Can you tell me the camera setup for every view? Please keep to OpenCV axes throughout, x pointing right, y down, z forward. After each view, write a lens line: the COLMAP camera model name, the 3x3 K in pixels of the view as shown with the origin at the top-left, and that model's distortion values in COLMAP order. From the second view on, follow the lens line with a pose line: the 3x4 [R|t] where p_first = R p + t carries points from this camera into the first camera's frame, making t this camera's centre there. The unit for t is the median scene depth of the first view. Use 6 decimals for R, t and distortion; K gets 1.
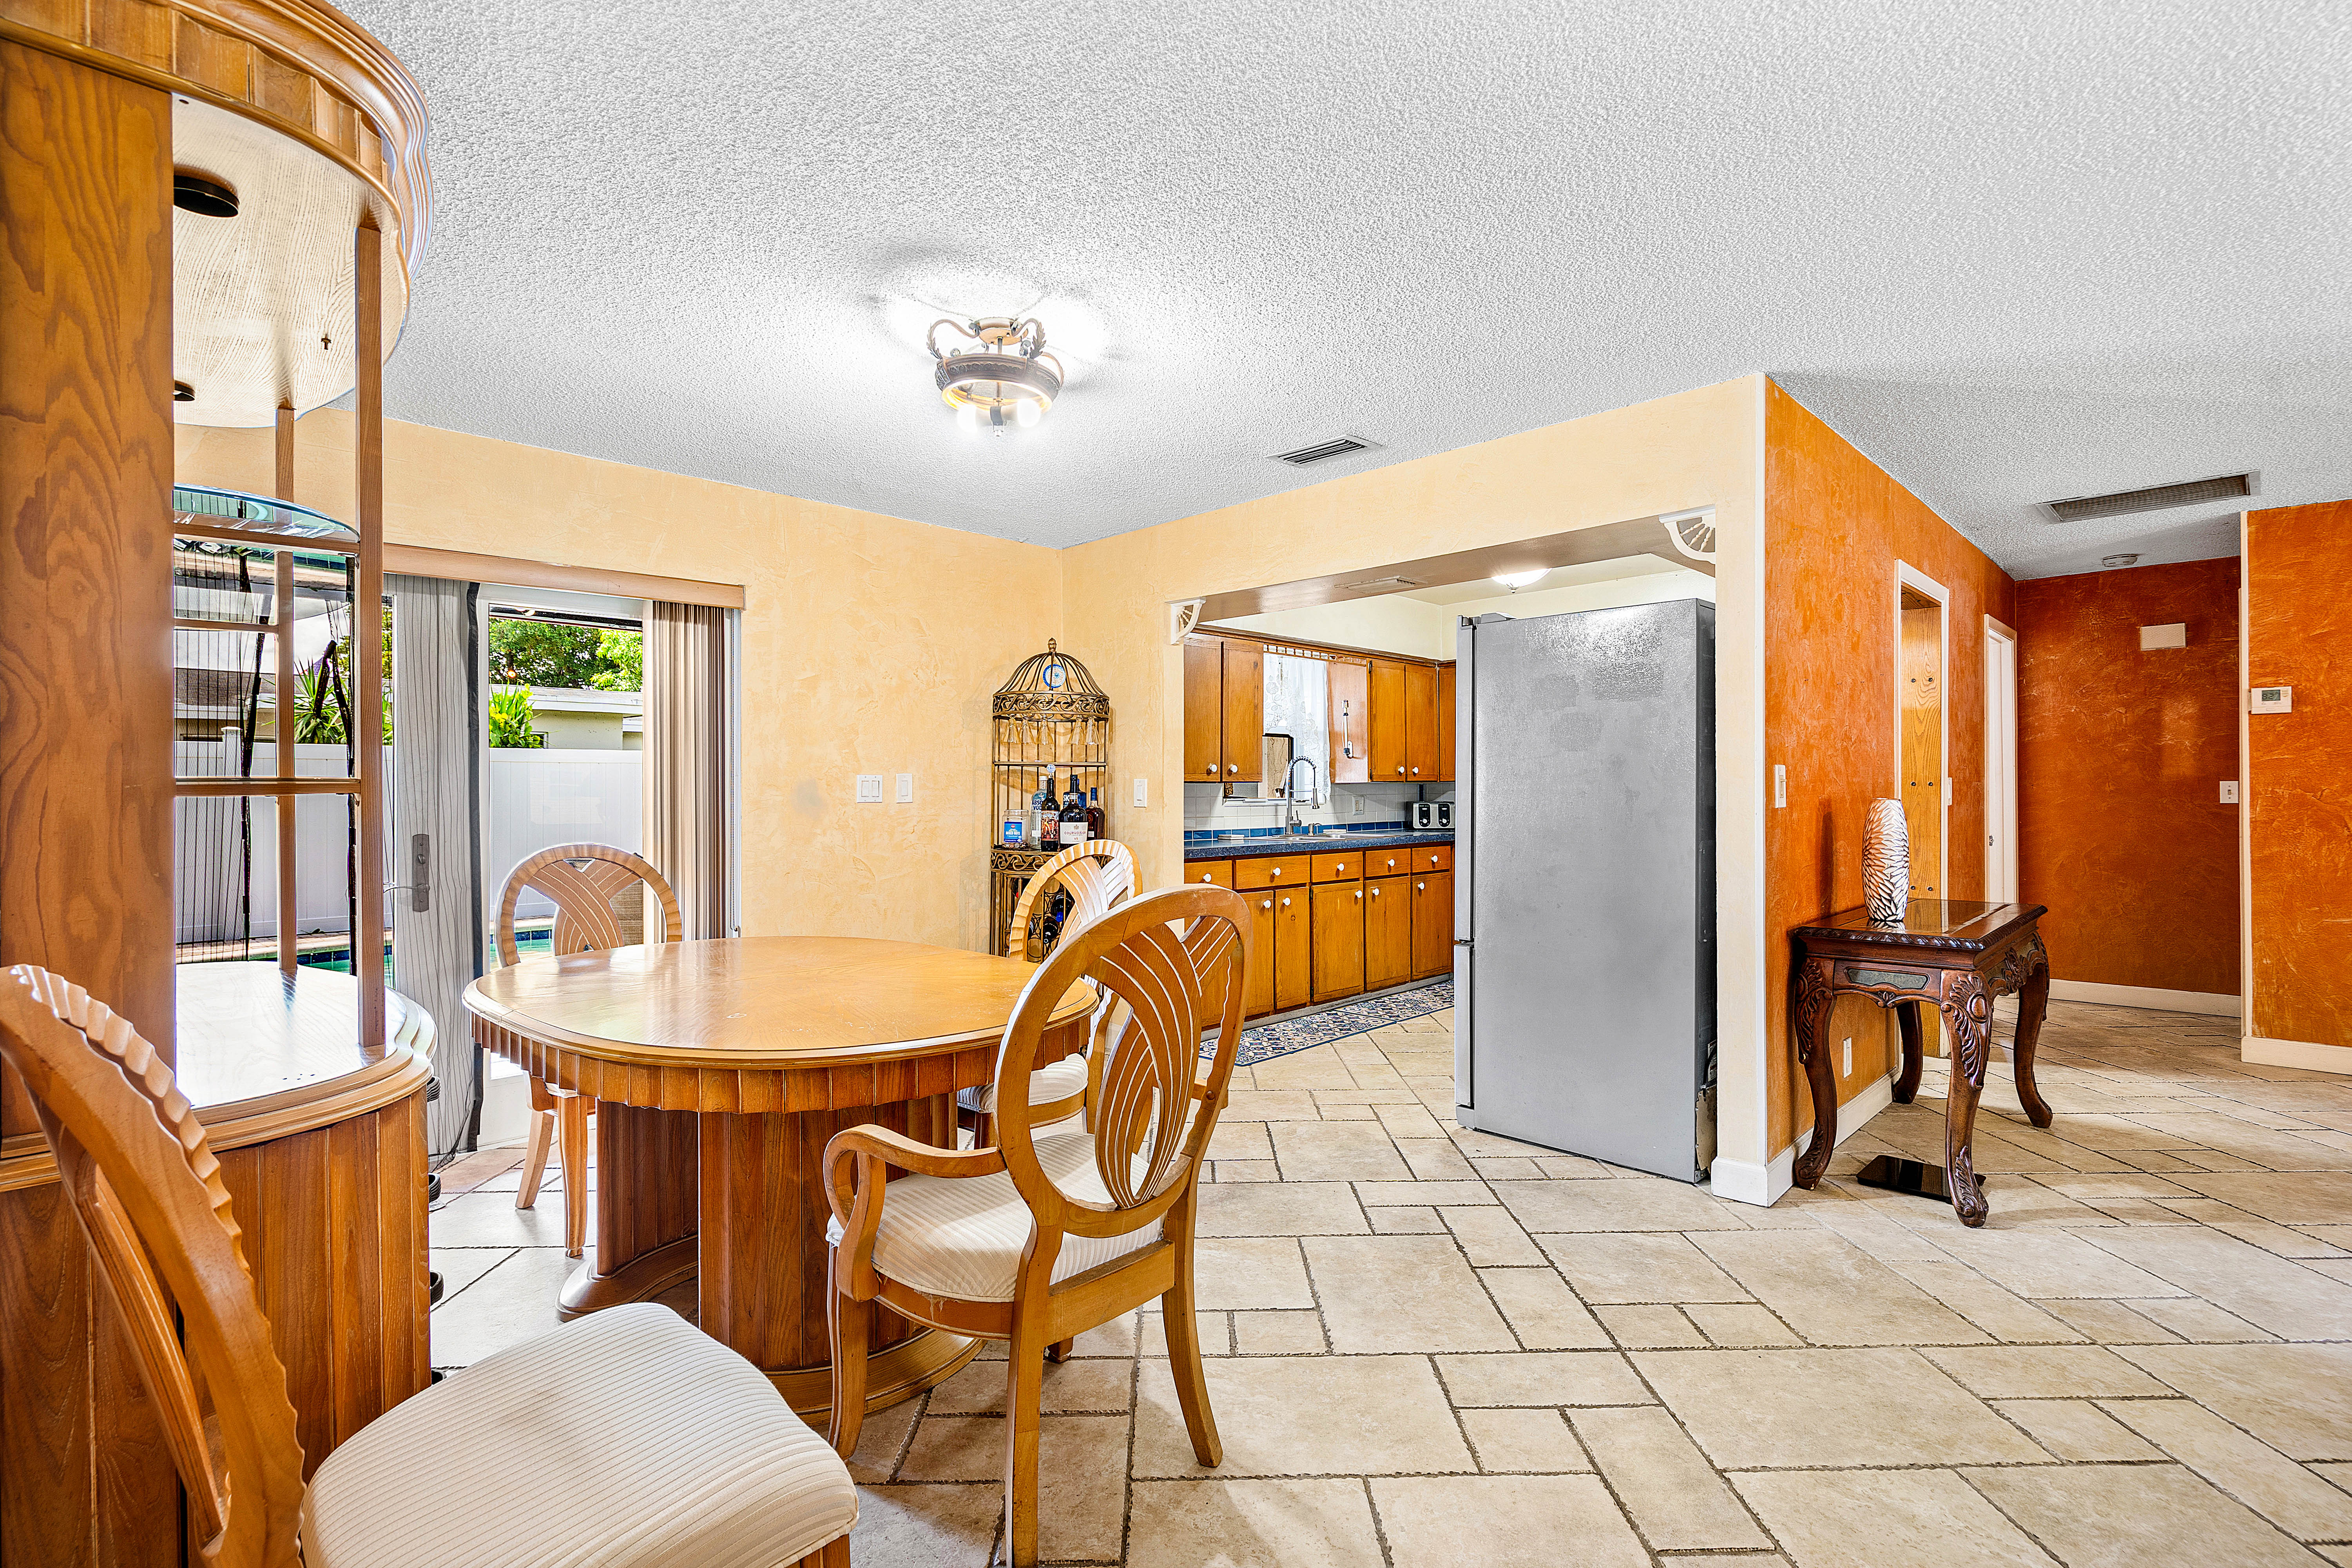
lens RADIAL K [[1096.7, 0, 1187.5], [0, 1096.7, 788.7], [0, 0, 1]] dist [0.002114, 0.001412]
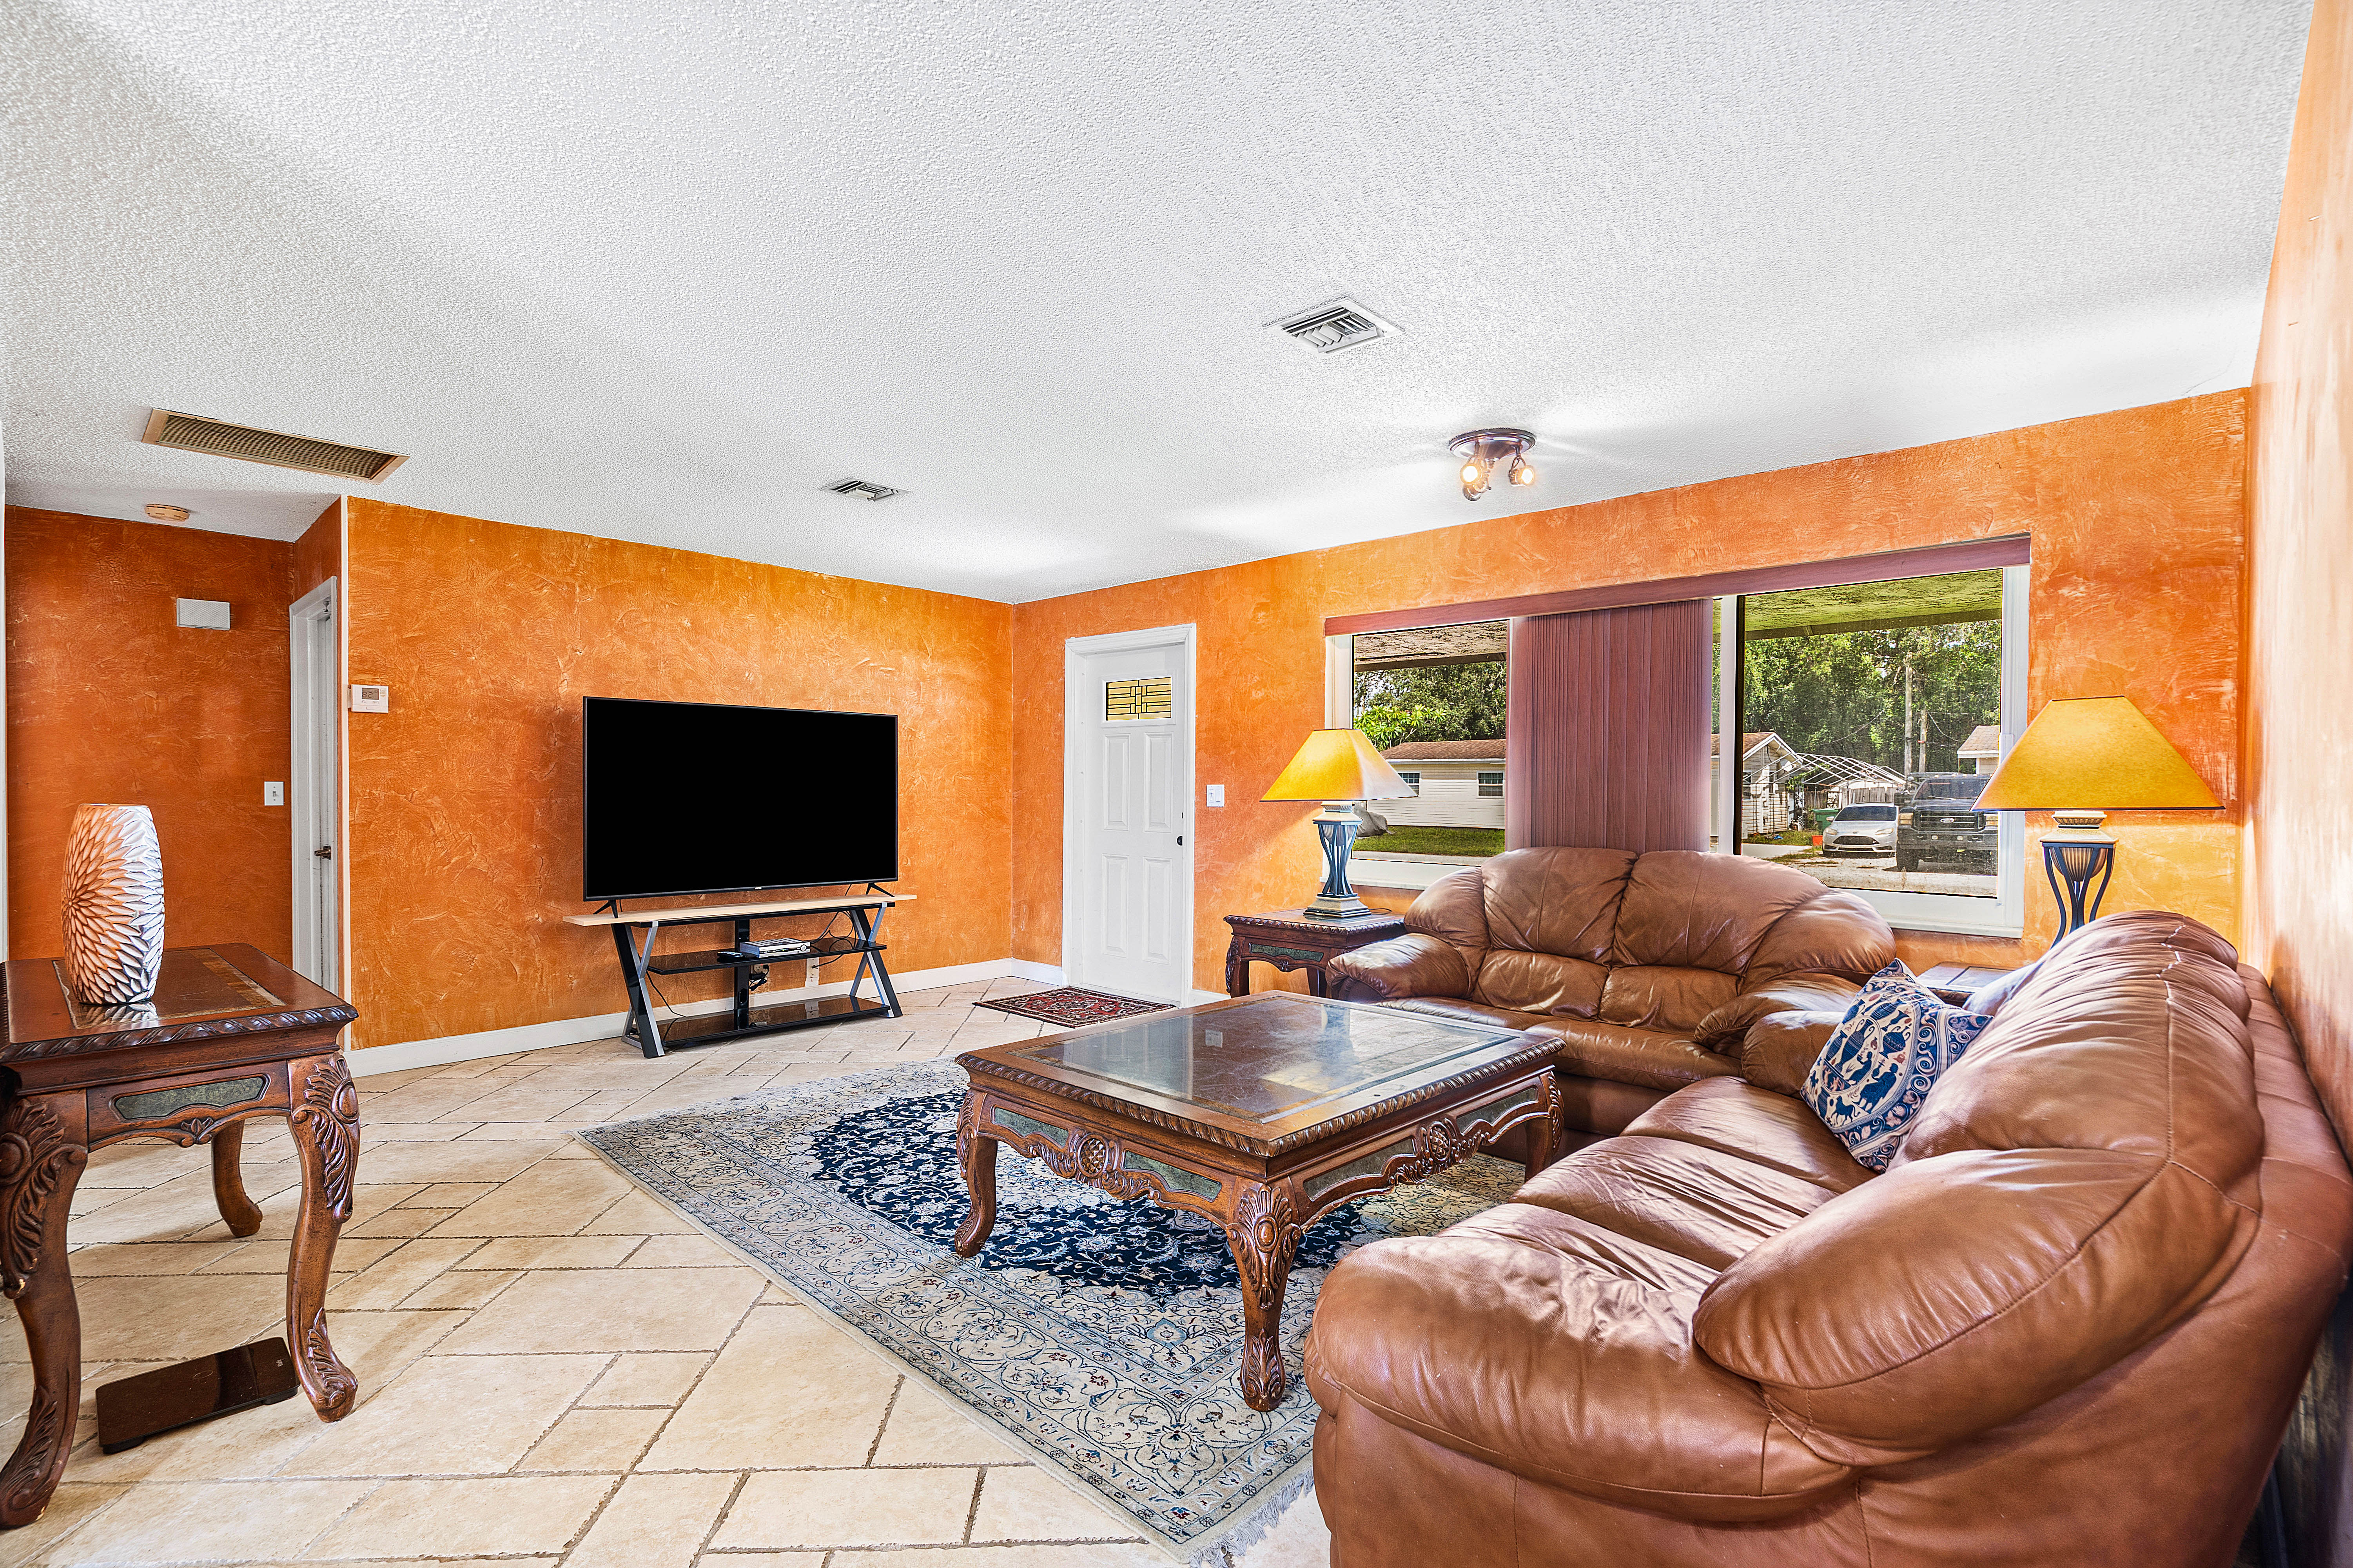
lens RADIAL K [[1092.8, 0, 1180.8], [0, 1092.8, 803.0], [0, 0, 1]] dist [0.000026, 0.000769]
pose [[-0.026462, -0.007610, 0.999621, 0.005927], [-0.004959, 0.999960, 0.007481, 0.000230], [-0.999638, -0.004759, -0.026499, 0.289887]]
